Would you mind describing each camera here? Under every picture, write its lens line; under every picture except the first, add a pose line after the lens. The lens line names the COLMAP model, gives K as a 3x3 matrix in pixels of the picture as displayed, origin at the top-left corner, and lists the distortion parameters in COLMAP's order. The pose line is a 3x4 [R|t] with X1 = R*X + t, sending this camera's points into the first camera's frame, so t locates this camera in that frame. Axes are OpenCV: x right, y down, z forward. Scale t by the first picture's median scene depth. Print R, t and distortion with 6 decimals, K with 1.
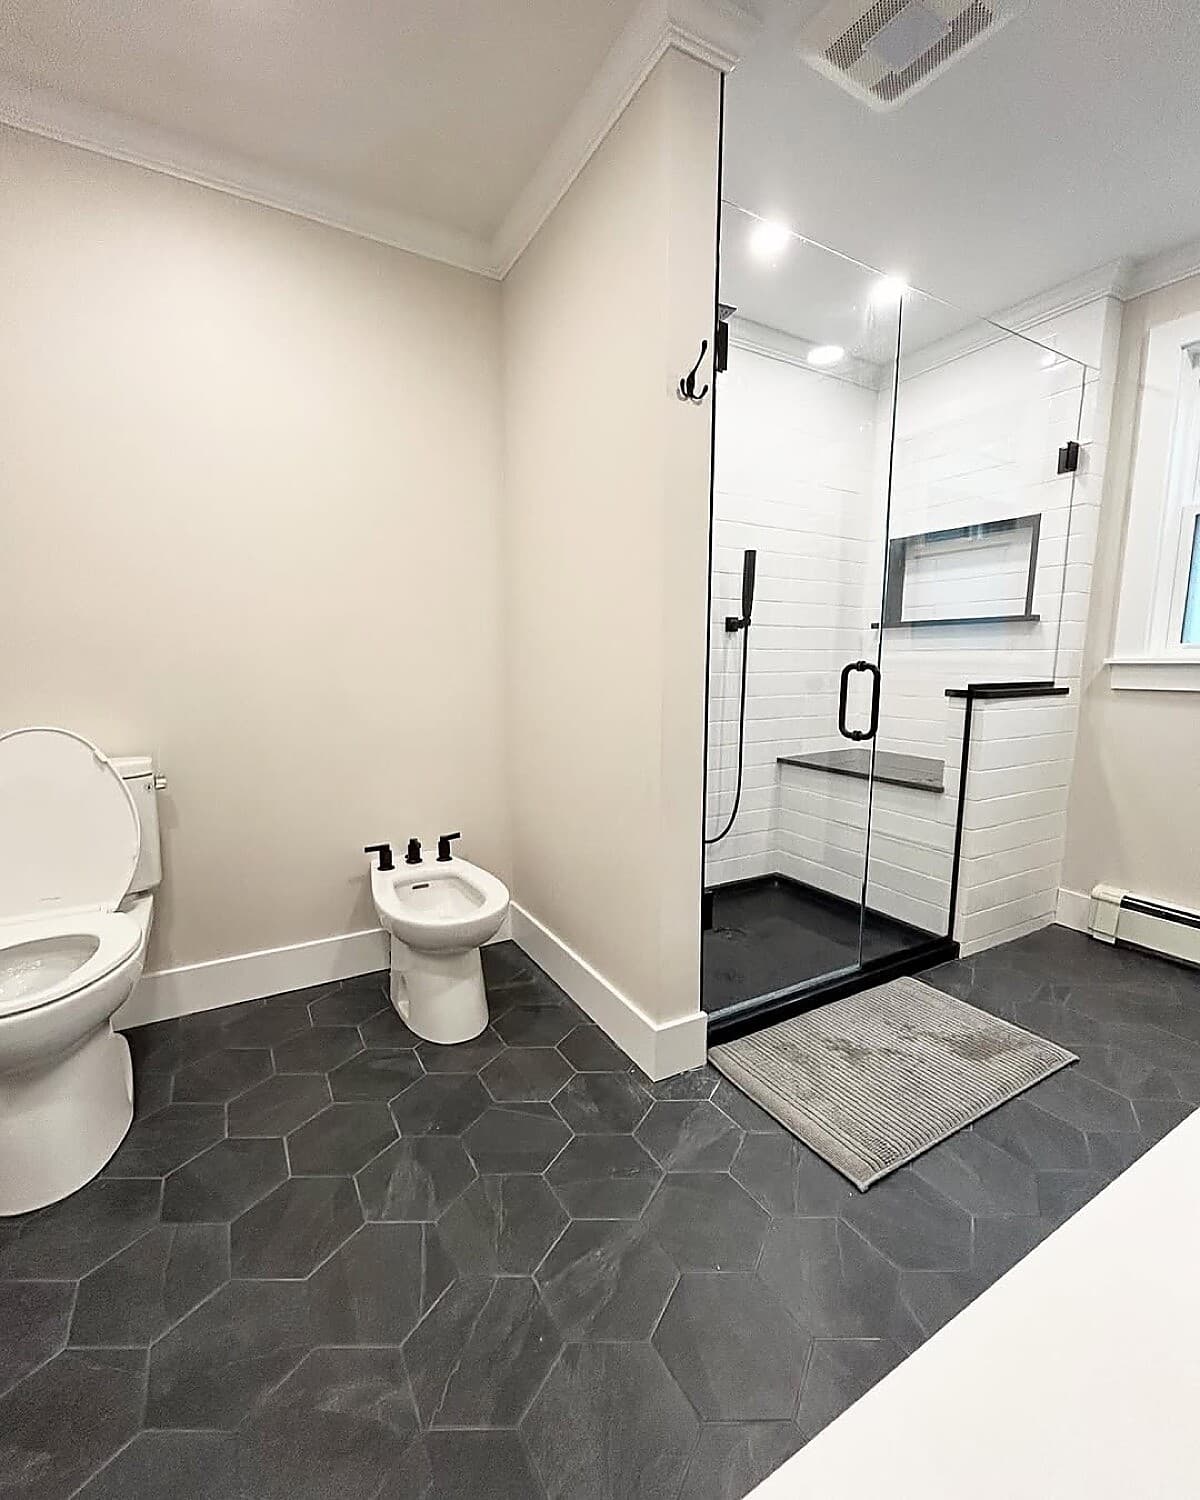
lens RADIAL K [[635.7, 0, 600.0], [0, 635.7, 750.0], [0, 0, 1]] dist [0.000876, 0.000367]
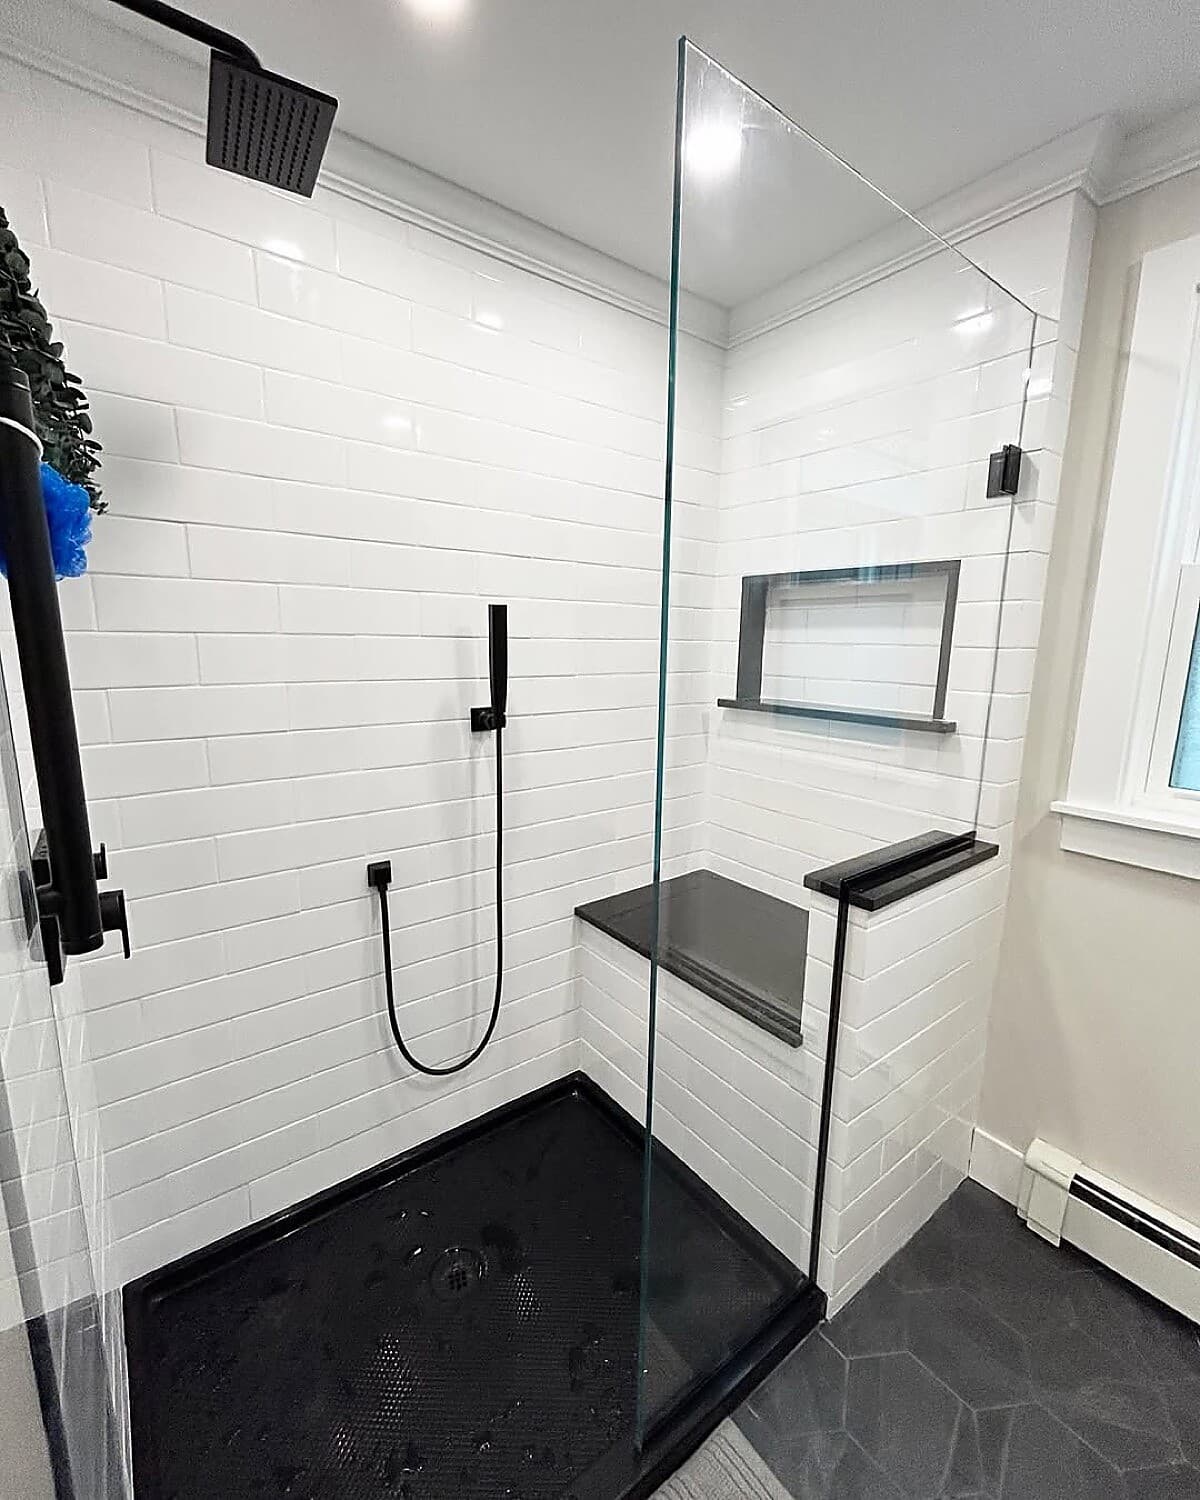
lens RADIAL K [[649.9, 0, 600.0], [0, 649.9, 750.0], [0, 0, 1]] dist [0.003432, 0.000901]
pose [[0.991247, -0.007758, 0.131791, 0.271033], [0.003734, 0.999520, 0.030750, -0.214249], [-0.131967, -0.029989, 0.990800, 0.428186]]
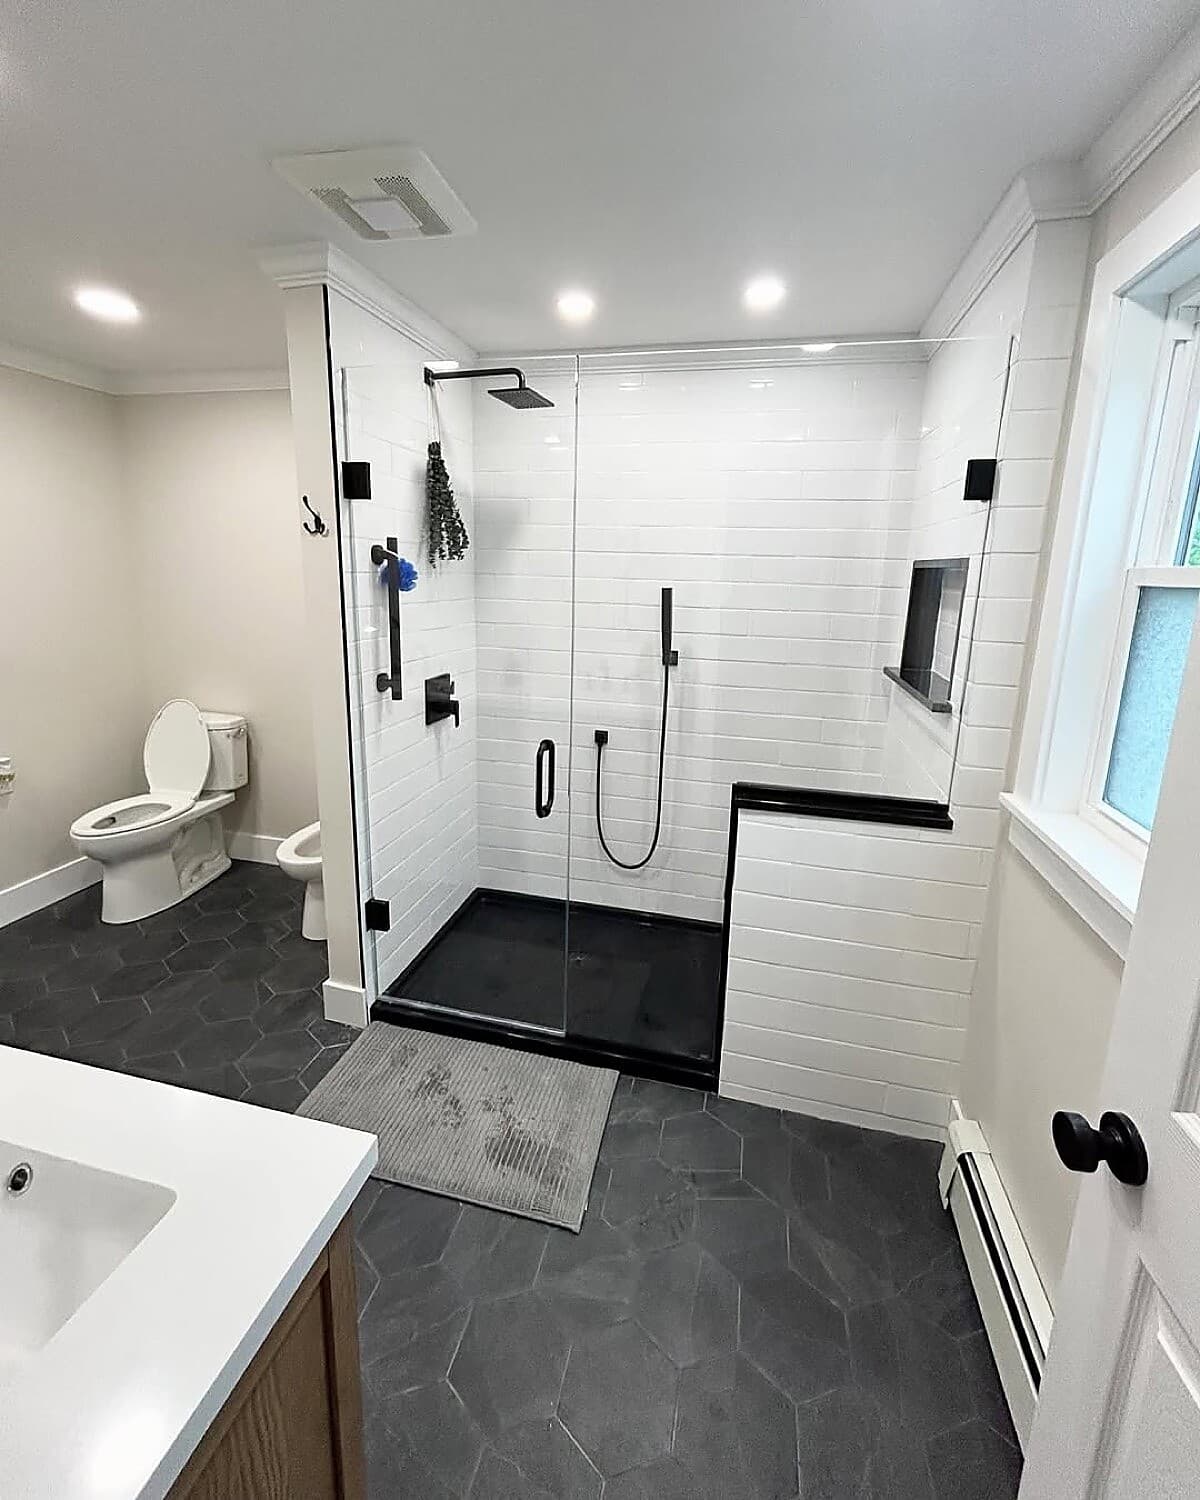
lens RADIAL K [[623.1, 0, 602.4], [0, 623.1, 691.5], [0, 0, 1]] dist [0.000230, 0.000000]
pose [[0.737830, 0.144507, -0.659337, 0.893062], [-0.122744, 0.989252, 0.079458, -0.241051], [0.663733, 0.022303, 0.747637, 0.258569]]
